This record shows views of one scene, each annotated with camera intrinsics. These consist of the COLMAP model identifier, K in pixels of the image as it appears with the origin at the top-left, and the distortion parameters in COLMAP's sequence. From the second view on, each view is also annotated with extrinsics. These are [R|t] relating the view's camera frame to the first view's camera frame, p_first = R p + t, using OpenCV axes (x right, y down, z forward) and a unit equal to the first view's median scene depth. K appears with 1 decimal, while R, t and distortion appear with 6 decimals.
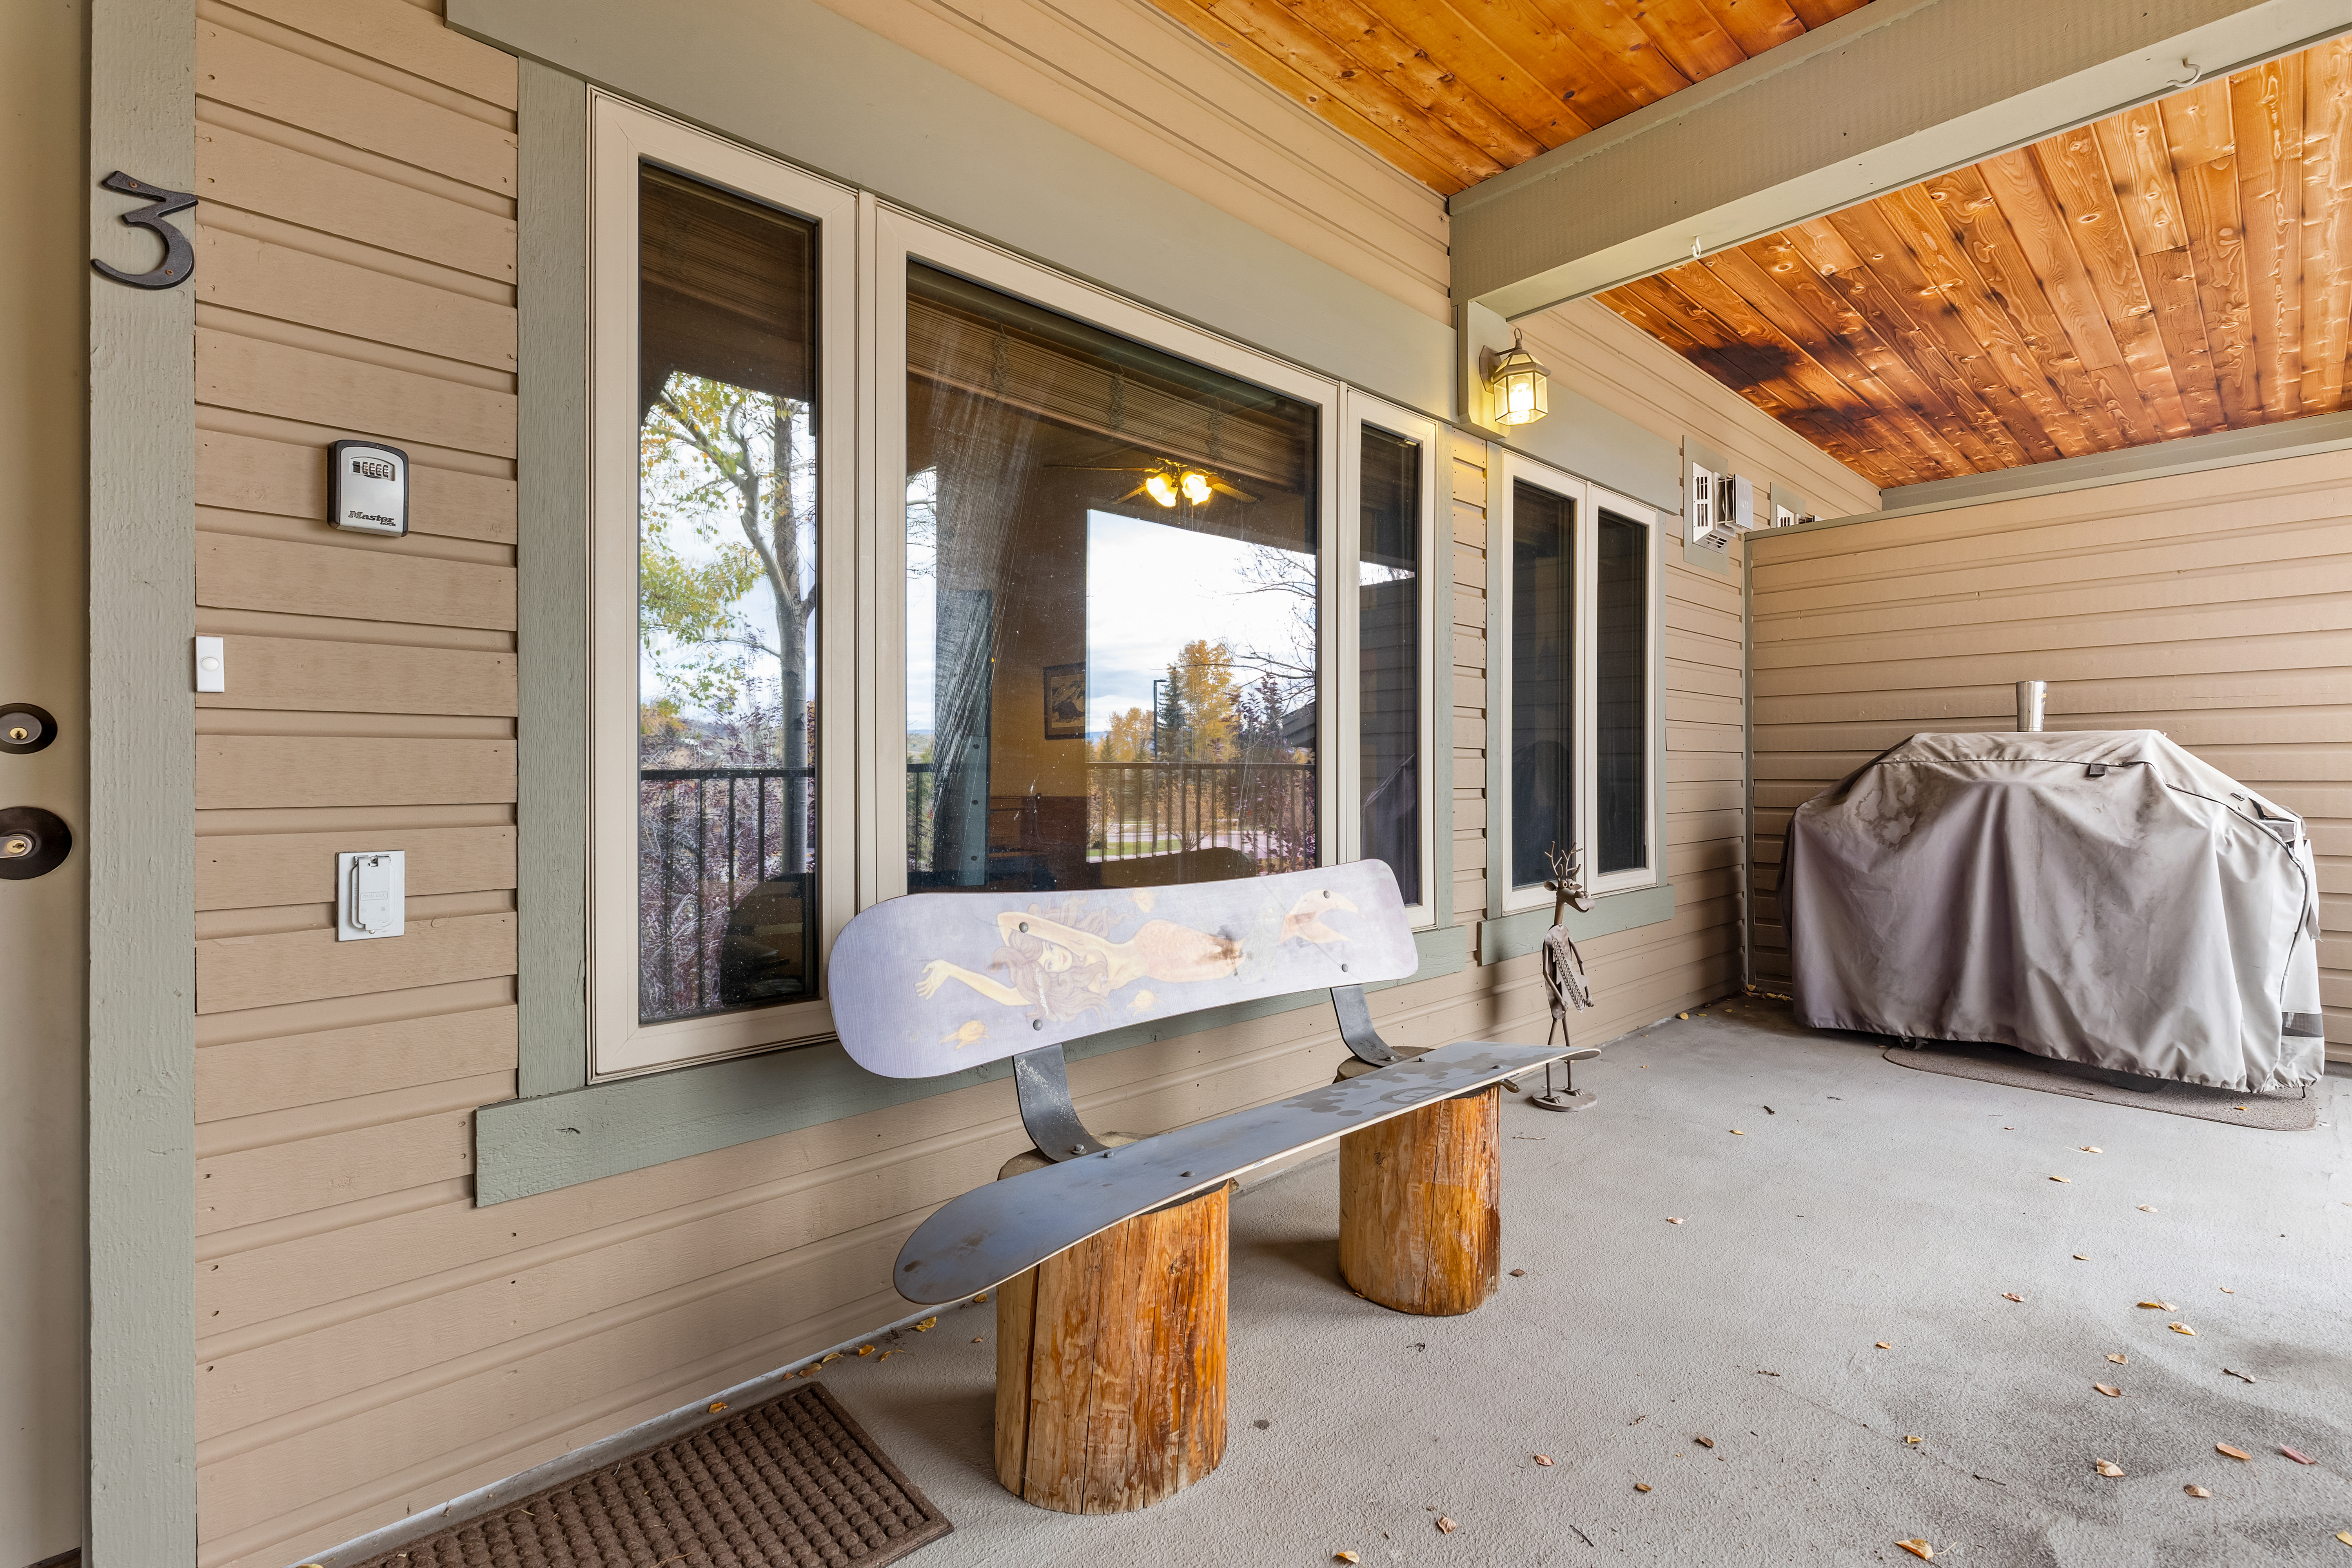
lens RADIAL K [[1057.7, 0, 1185.4], [0, 1057.7, 773.6], [0, 0, 1]] dist [-0.002664, -0.000367]
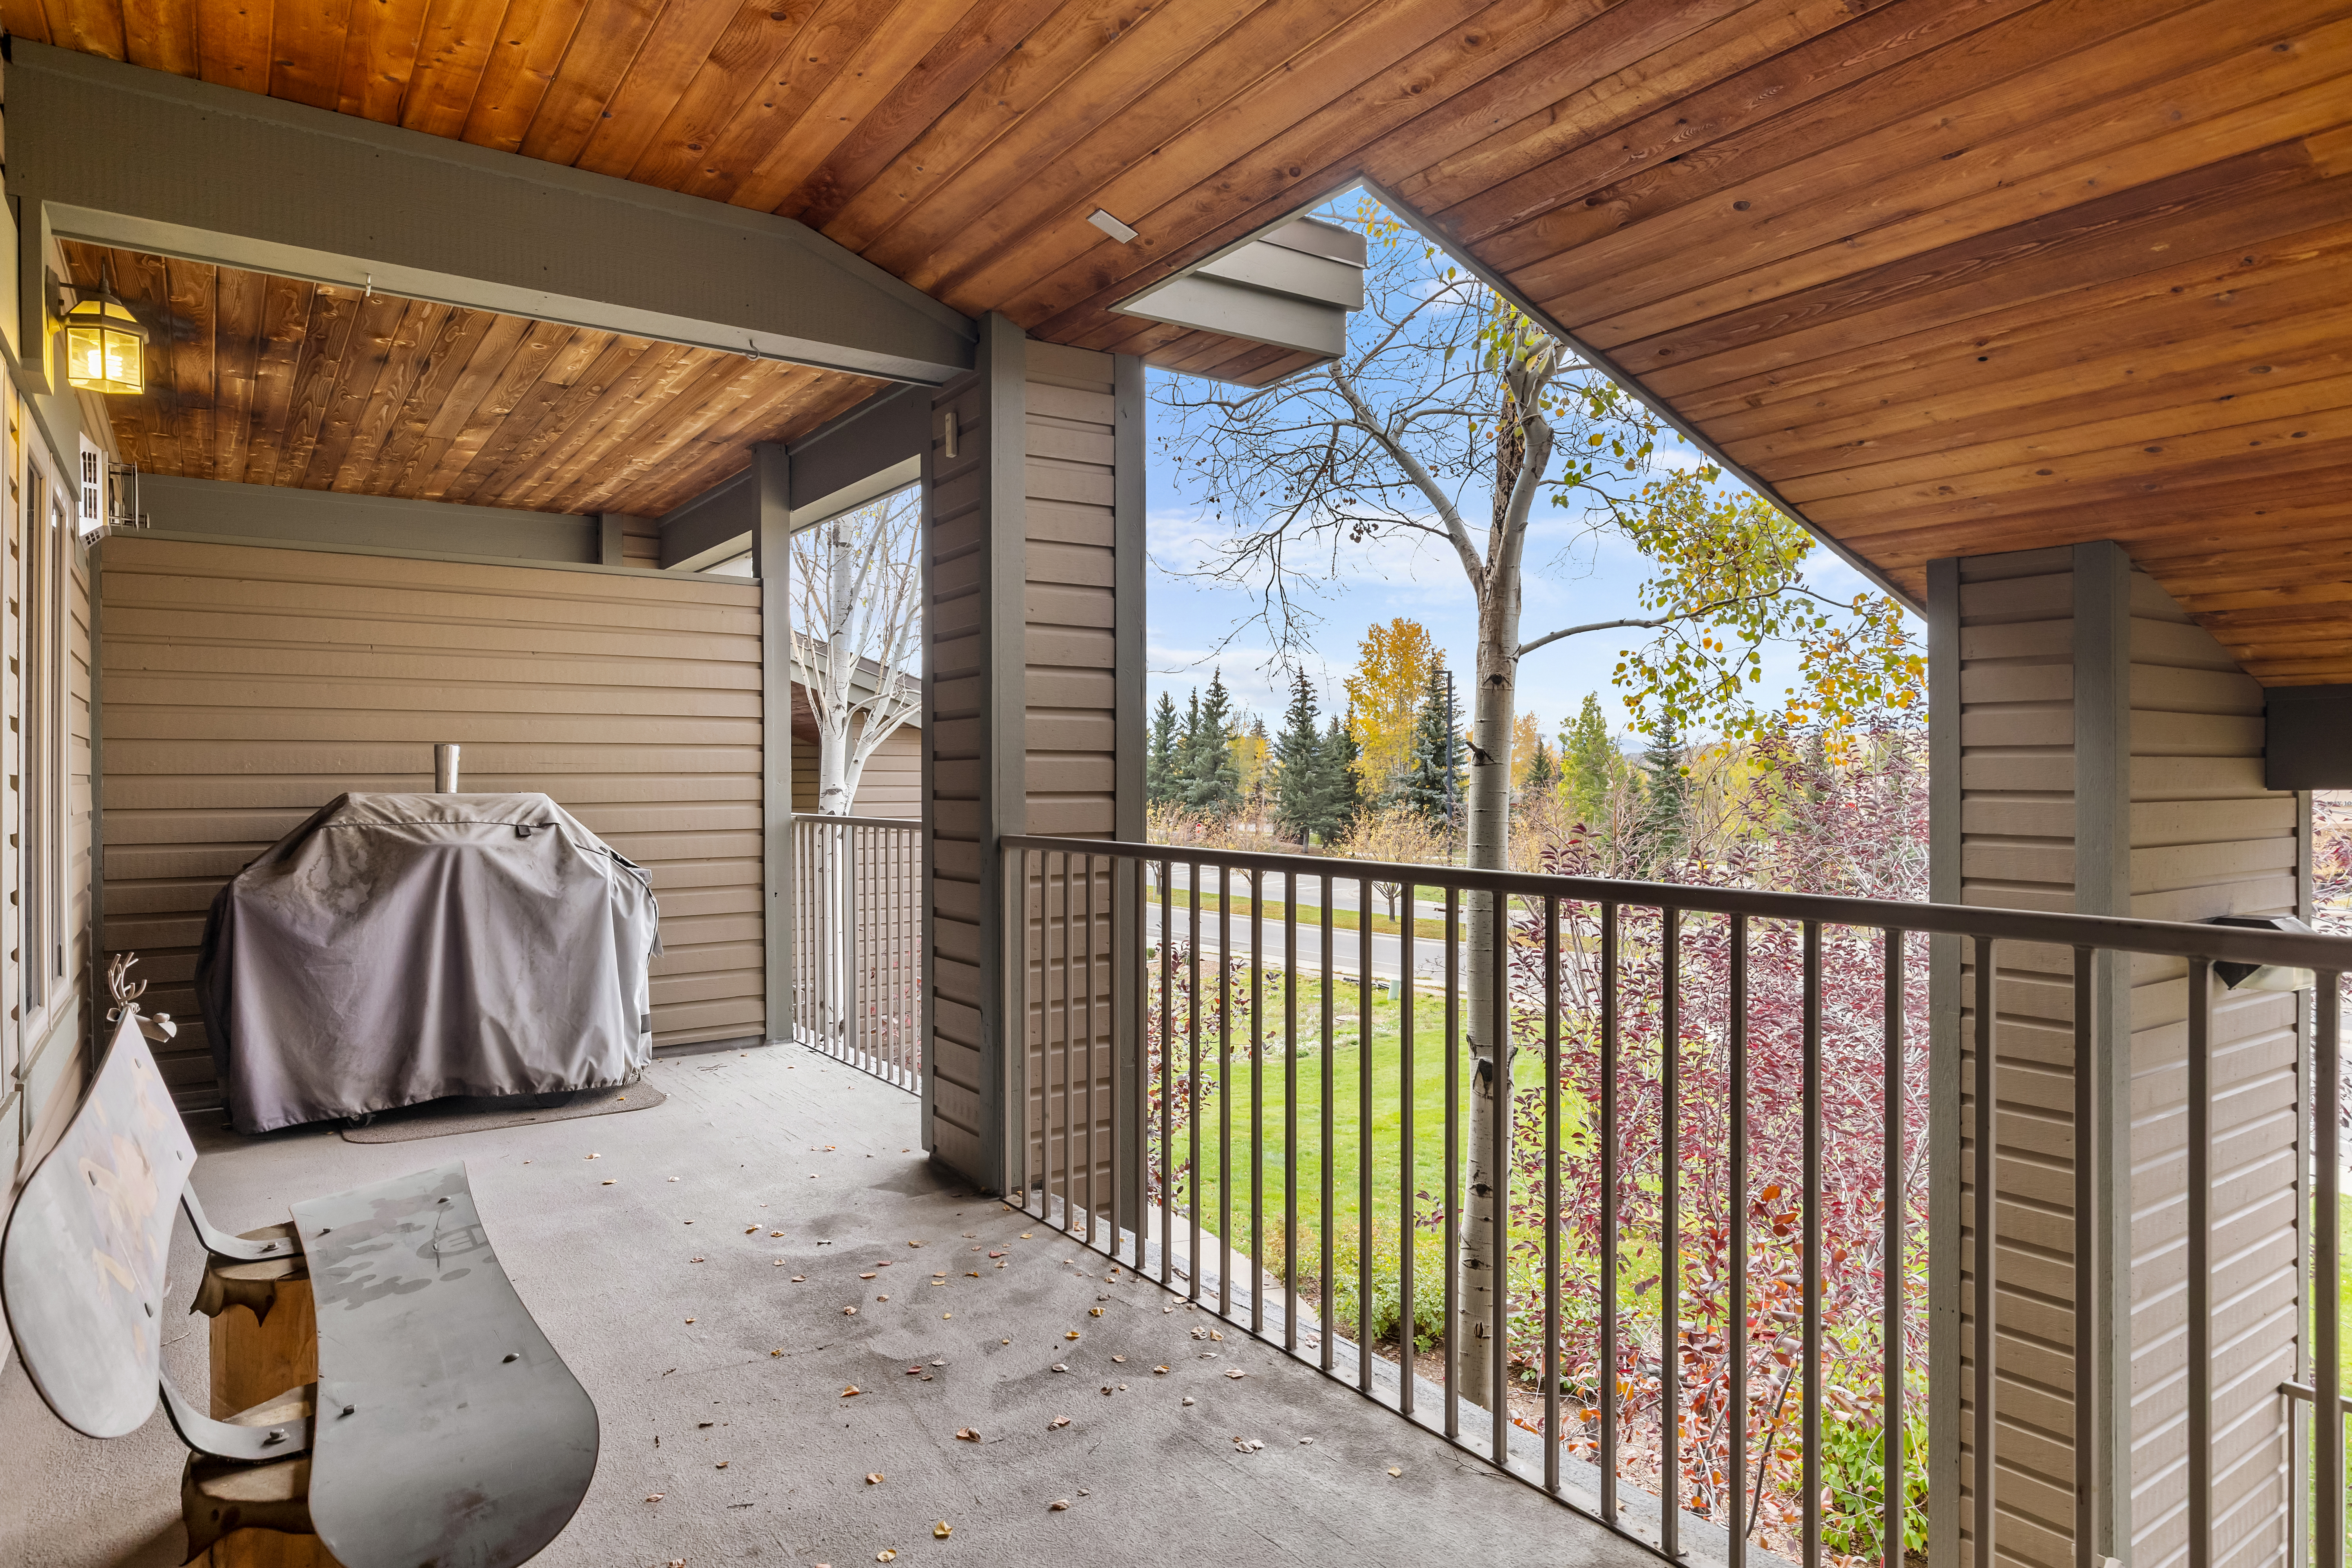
lens RADIAL K [[1366.3, 0, 1182.7], [0, 1366.3, 784.9], [0, 0, 1]] dist [0.002420, -0.004321]
pose [[0.128617, -0.001332, 0.991693, -0.477304], [0.001568, 0.999998, 0.001140, -0.051503], [-0.991693, 0.001408, 0.128619, 0.116462]]
